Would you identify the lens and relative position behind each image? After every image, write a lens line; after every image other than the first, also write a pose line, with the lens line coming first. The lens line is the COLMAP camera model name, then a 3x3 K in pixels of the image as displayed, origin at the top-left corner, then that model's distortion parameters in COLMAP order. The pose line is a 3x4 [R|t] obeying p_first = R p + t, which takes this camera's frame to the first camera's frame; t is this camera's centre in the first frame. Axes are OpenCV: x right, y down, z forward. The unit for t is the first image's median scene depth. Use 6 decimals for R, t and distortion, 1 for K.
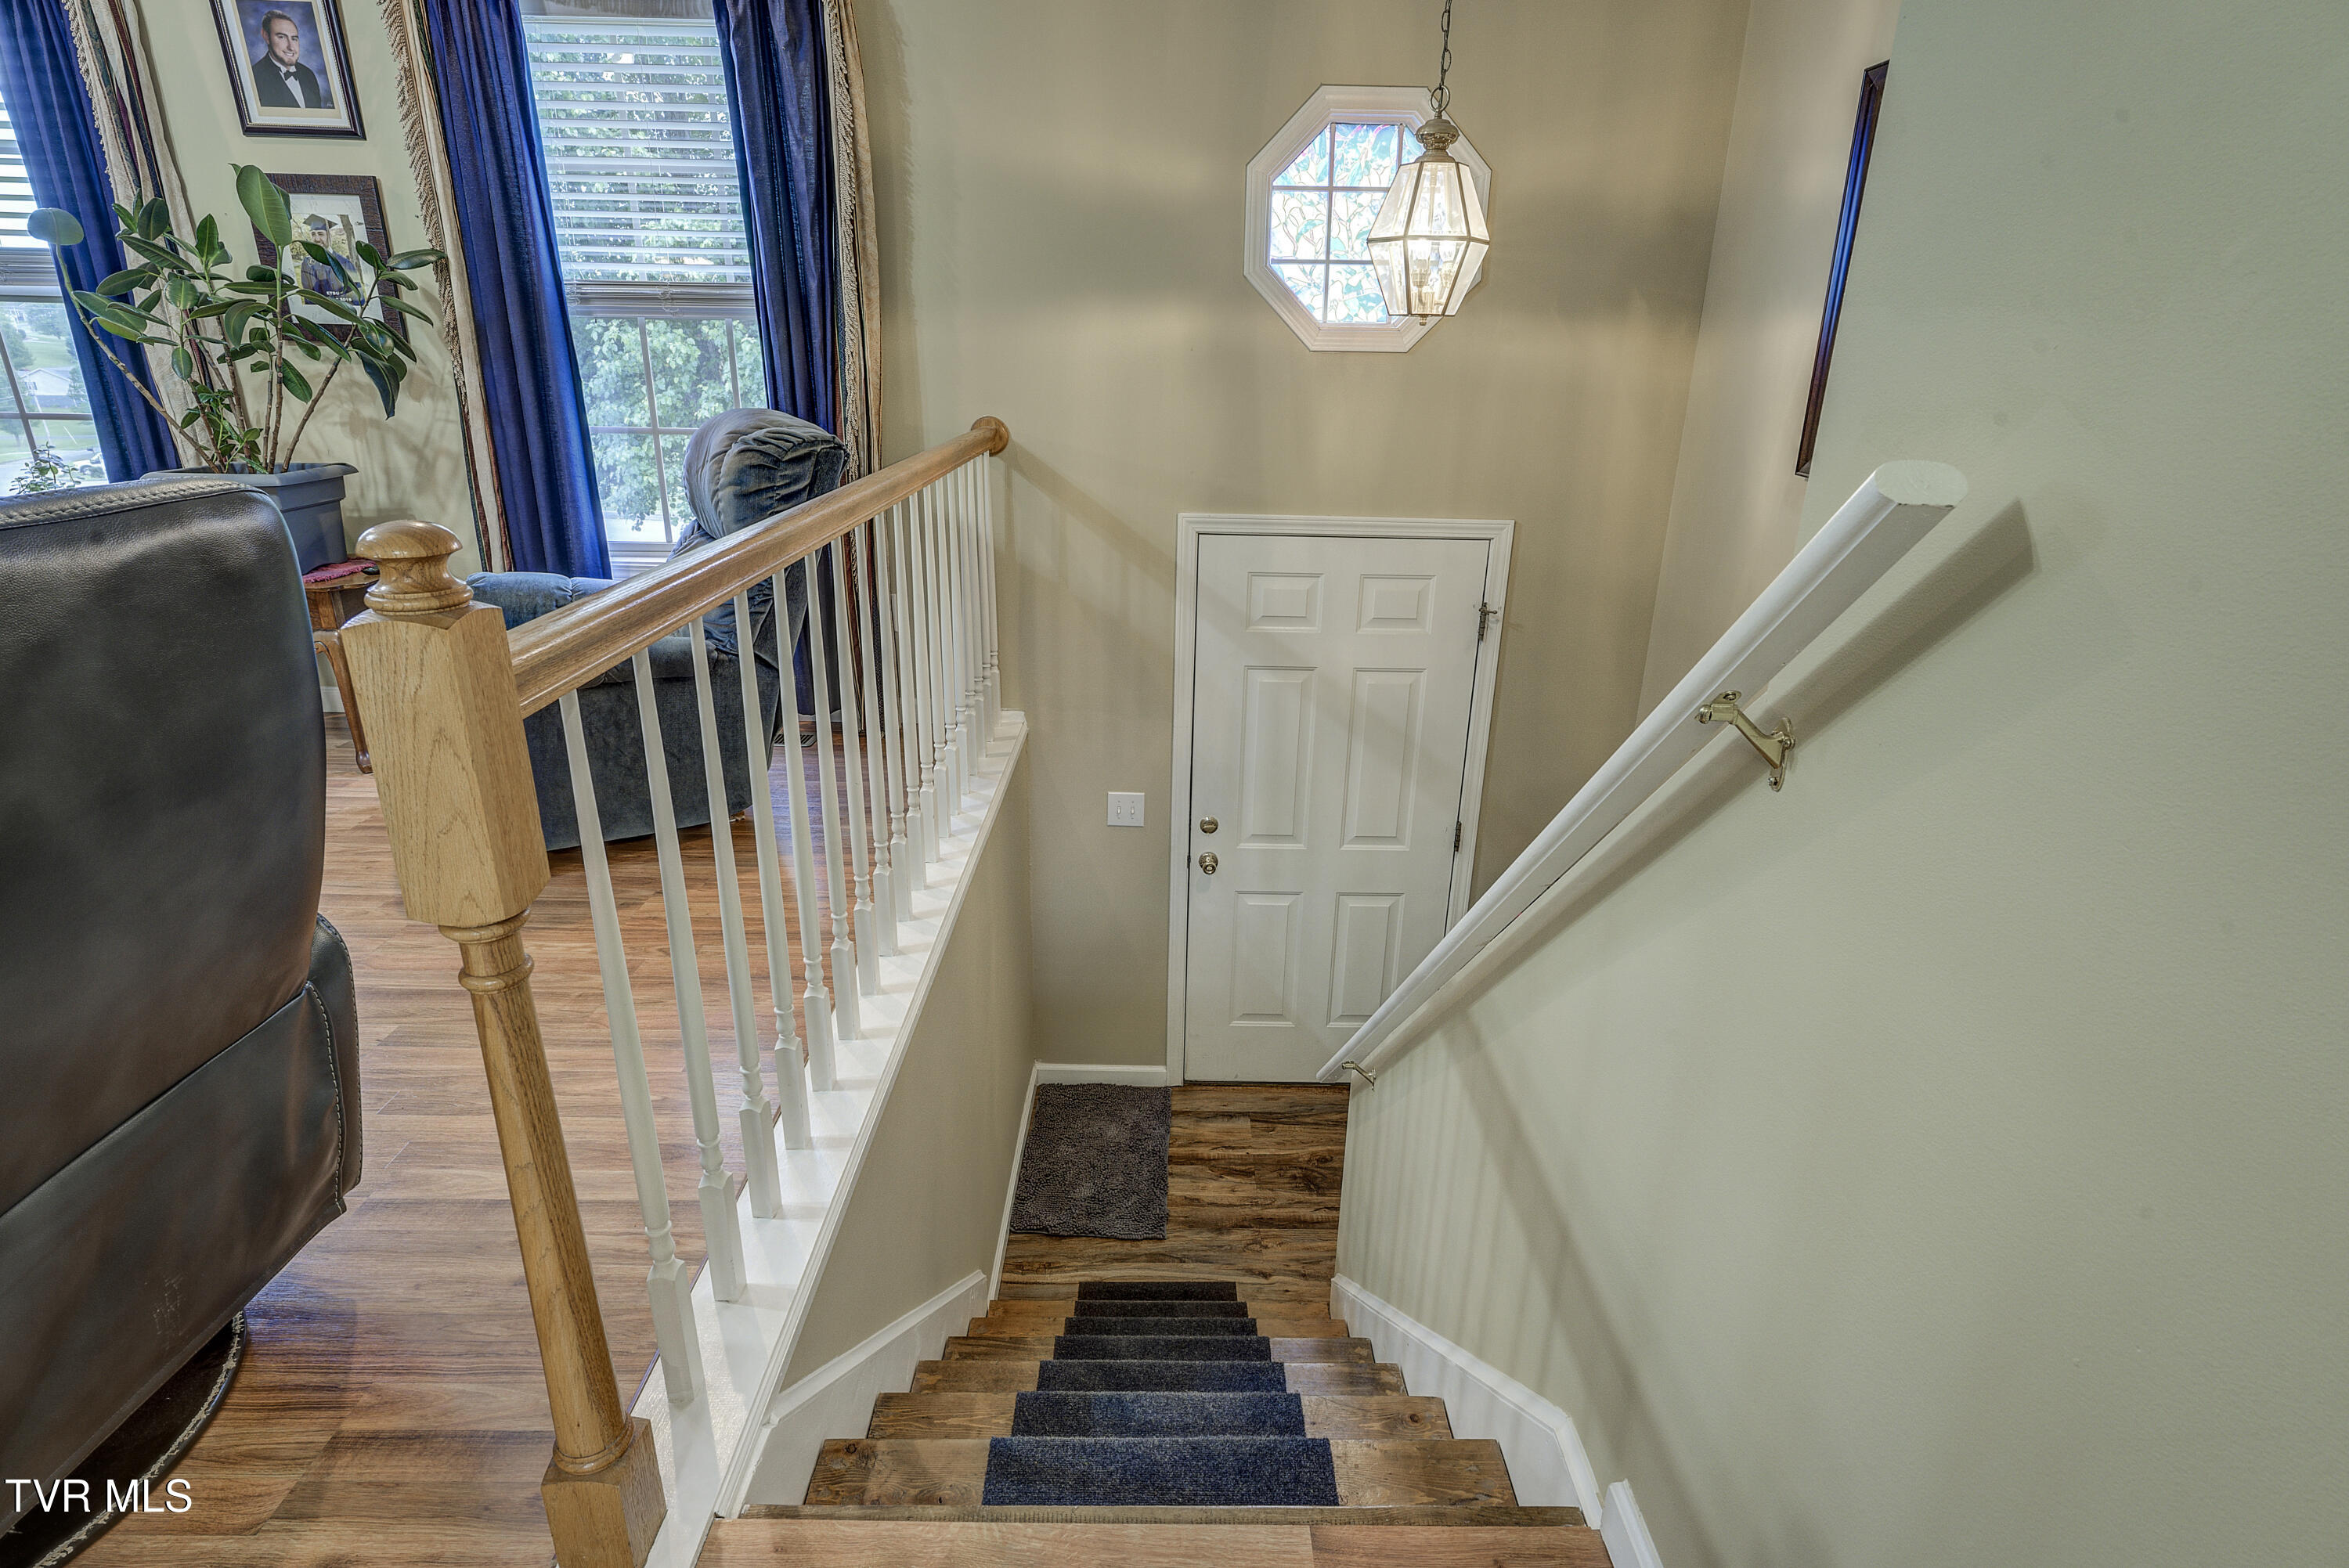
lens RADIAL K [[1165.1, 0, 1174.5], [0, 1165.1, 784.0], [0, 0, 1]] dist [-0.006953, 0.000189]
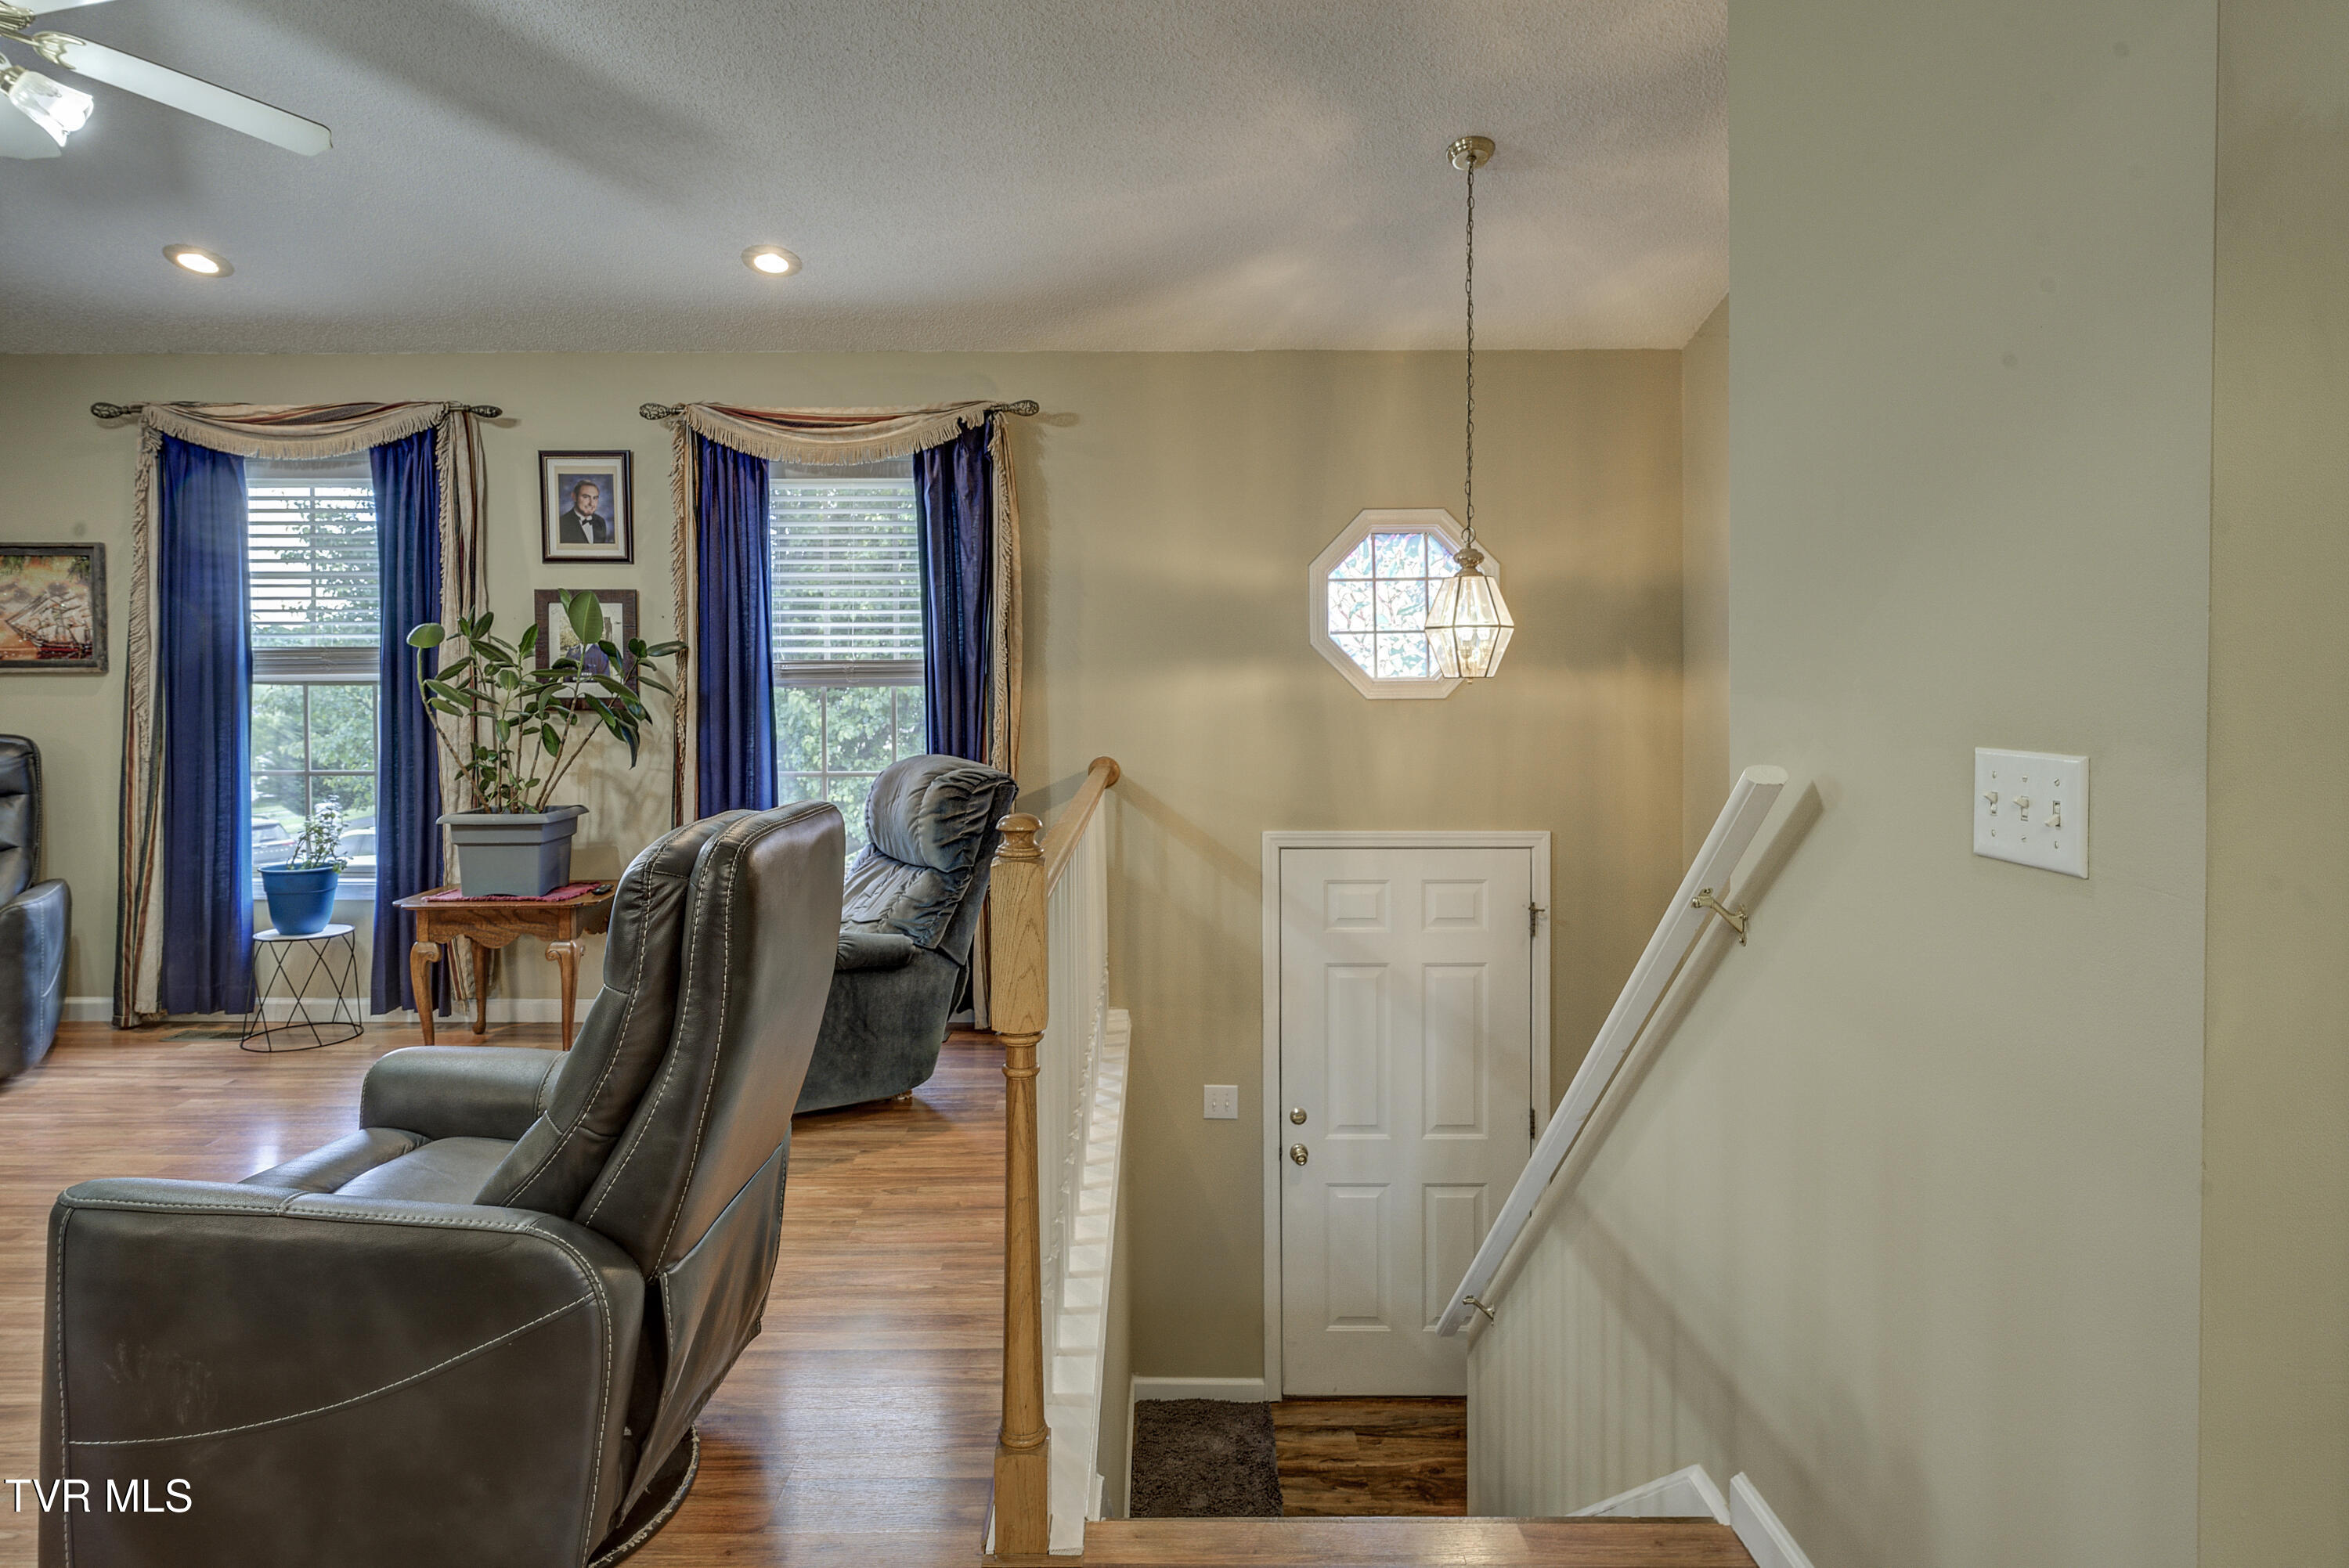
lens RADIAL K [[1206.4, 0, 1170.9], [0, 1206.4, 712.5], [0, 0, 1]] dist [0.017538, -0.025540]
pose [[0.999634, -0.024099, -0.012256, -0.076227], [0.018649, 0.942813, -0.332801, 0.061997], [0.019575, 0.332451, 0.942917, -0.204715]]
